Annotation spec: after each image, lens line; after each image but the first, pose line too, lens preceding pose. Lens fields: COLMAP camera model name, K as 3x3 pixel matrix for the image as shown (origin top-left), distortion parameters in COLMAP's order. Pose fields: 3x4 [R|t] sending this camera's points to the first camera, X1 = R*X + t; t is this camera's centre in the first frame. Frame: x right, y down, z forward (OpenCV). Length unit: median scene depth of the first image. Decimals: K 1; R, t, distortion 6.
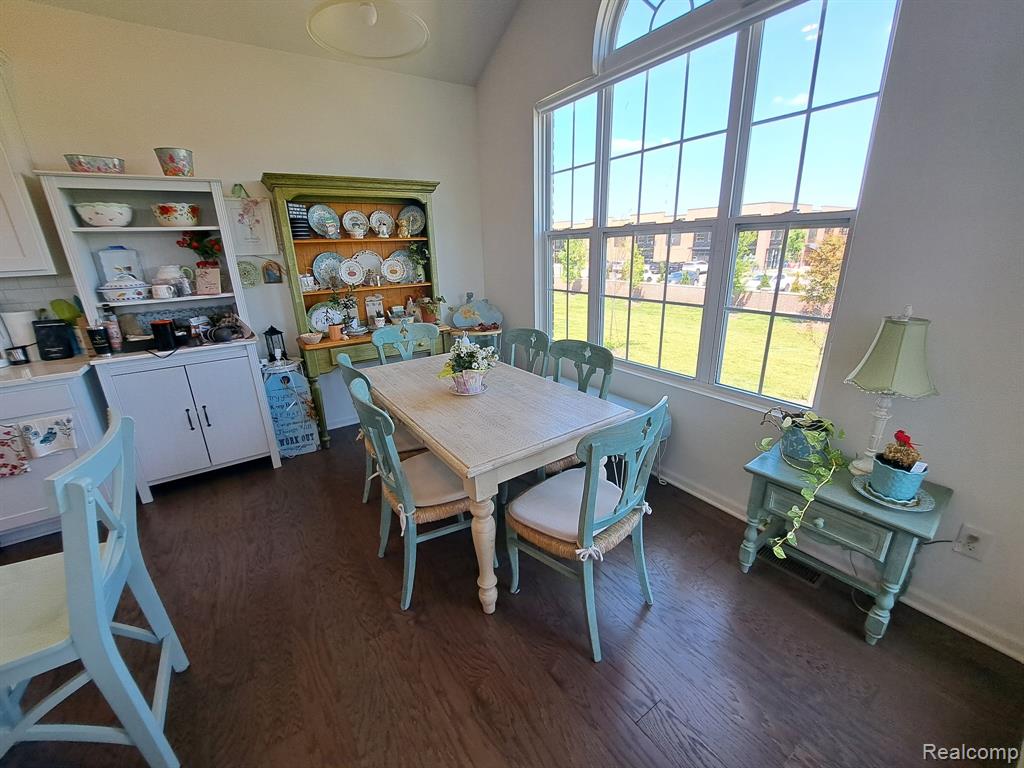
lens RADIAL K [[406.8, 0, 511.0], [0, 406.8, 382.0], [0, 0, 1]] dist [-0.023003, 0.002496]
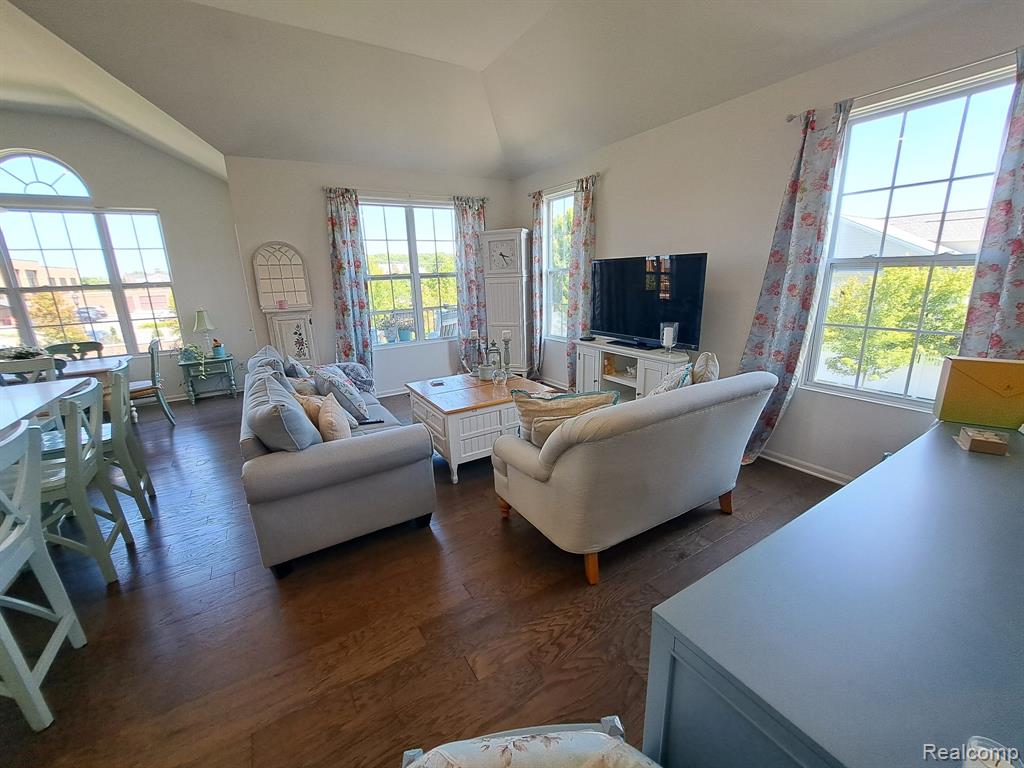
lens RADIAL K [[406.8, 0, 510.3], [0, 406.8, 383.9], [0, 0, 1]] dist [-0.023003, 0.002496]
pose [[0.046125, -0.233777, 0.971196, -1.425135], [0.348297, 0.914983, 0.203704, 0.379651], [-0.936249, 0.328868, 0.123627, -1.037547]]
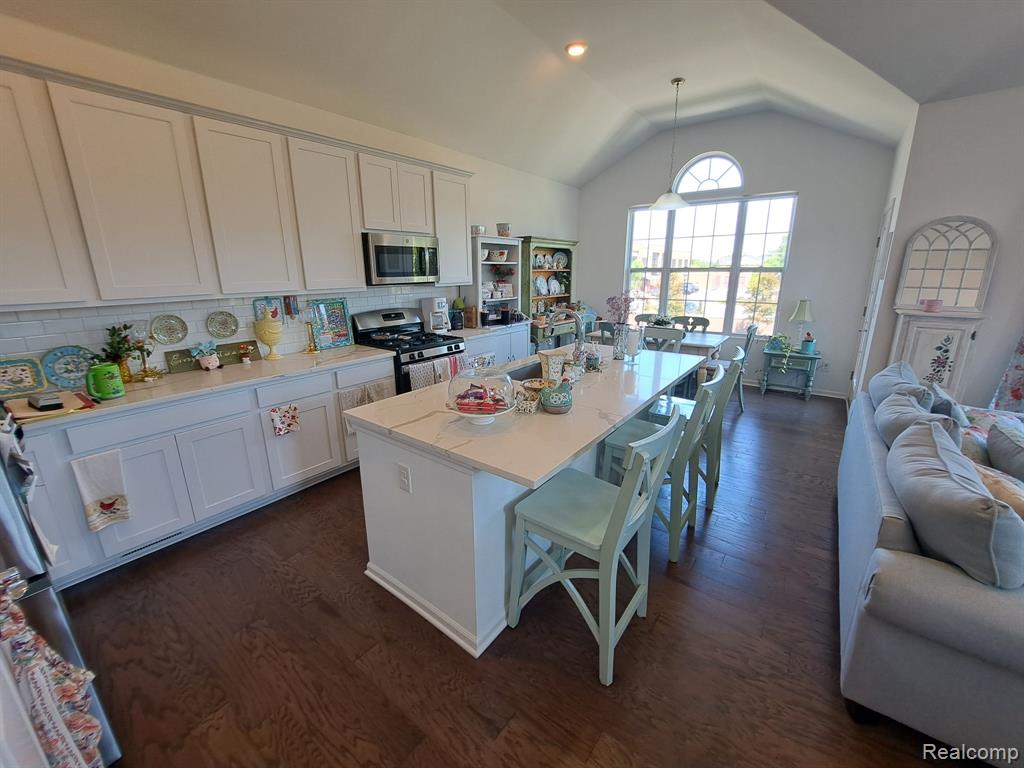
lens RADIAL K [[406.8, 0, 510.4], [0, 406.8, 375.6], [0, 0, 1]] dist [-0.023003, 0.002496]
pose [[0.948237, -0.061281, 0.311596, -1.328556], [0.084735, 0.994455, -0.062287, 0.260342], [-0.306051, 0.085465, 0.948171, -0.761787]]
